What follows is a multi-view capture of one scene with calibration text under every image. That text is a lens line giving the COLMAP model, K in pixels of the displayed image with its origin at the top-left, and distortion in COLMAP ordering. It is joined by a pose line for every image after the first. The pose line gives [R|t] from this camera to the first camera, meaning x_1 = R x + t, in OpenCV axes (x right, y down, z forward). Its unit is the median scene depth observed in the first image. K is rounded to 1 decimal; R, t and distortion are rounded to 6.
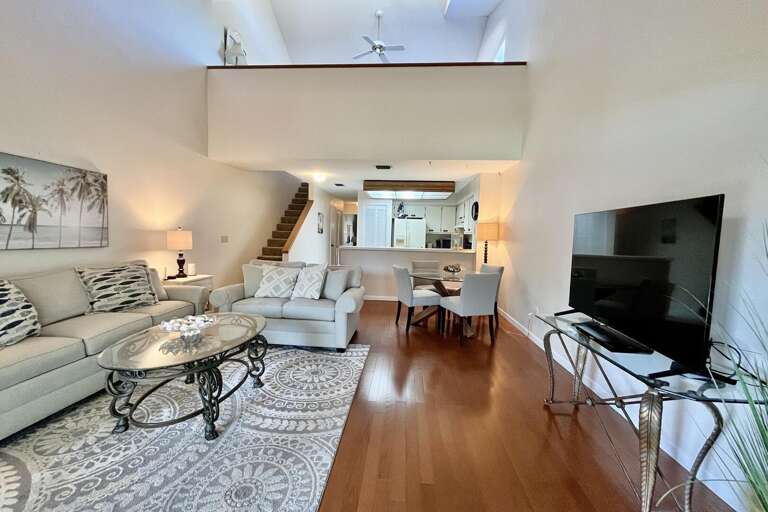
lens RADIAL K [[310.6, 0, 382.9], [0, 310.6, 259.7], [0, 0, 1]] dist [0.000784, 0.000051]
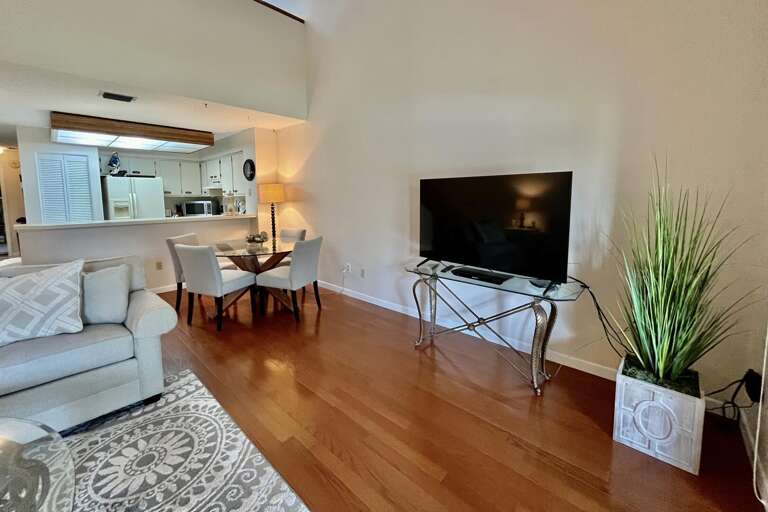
lens RADIAL K [[311.2, 0, 384.7], [0, 311.2, 227.0], [0, 0, 1]] dist [-0.000045, -0.000042]
pose [[0.624621, -0.109730, 0.773180, -0.197582], [0.088941, 0.993633, 0.069165, -0.027583], [-0.775846, 0.025565, 0.630404, 0.185593]]
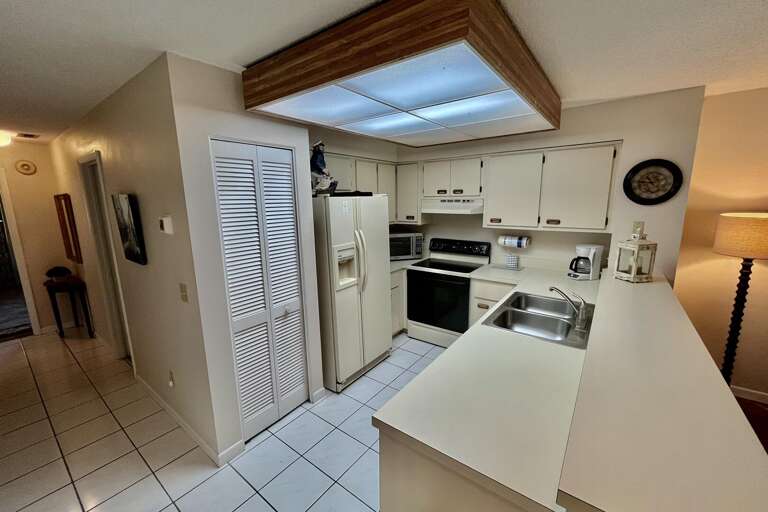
lens RADIAL K [[310.6, 0, 382.9], [0, 310.6, 259.7], [0, 0, 1]] dist [0.000784, 0.000051]
pose [[0.542161, -0.196827, 0.816897, -0.321272], [0.101366, 0.980399, 0.168947, -0.196678], [-0.834138, -0.008791, 0.551485, 1.321026]]
